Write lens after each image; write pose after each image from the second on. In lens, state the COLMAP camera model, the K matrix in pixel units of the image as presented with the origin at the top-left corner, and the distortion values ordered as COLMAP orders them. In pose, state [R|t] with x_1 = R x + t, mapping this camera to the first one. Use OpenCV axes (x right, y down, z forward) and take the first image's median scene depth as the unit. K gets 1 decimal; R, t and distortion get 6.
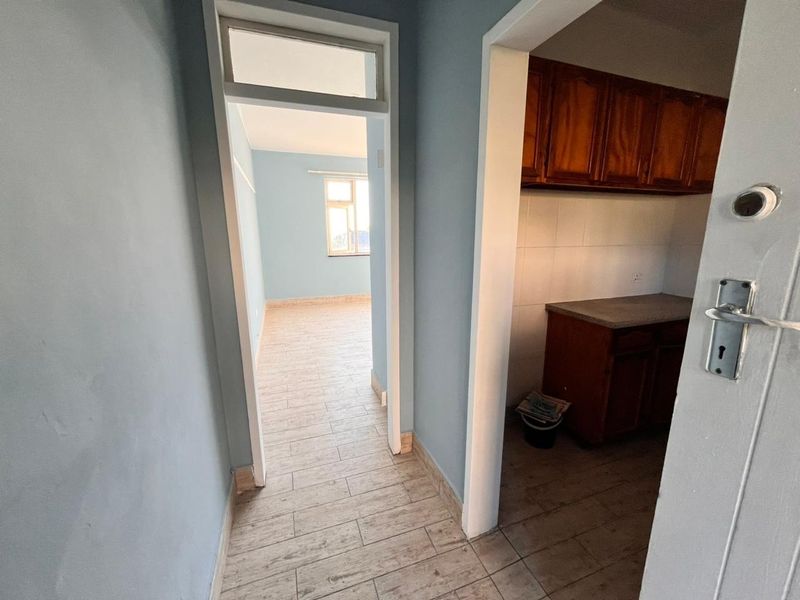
lens RADIAL K [[323.7, 0, 397.5], [0, 323.7, 297.6], [0, 0, 1]] dist [-0.002152, 0.000001]
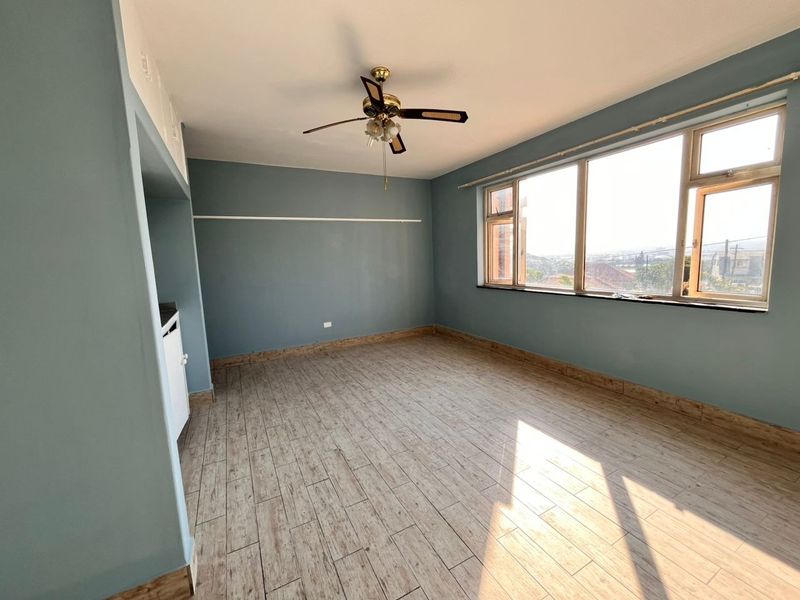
lens RADIAL K [[323.7, 0, 397.5], [0, 323.7, 297.6], [0, 0, 1]] dist [-0.002152, 0.000001]
pose [[0.144812, 0.120890, -0.982046, 0.541391], [-0.163596, 0.981774, 0.096733, -0.146946], [0.975841, 0.146650, 0.161949, 0.689058]]
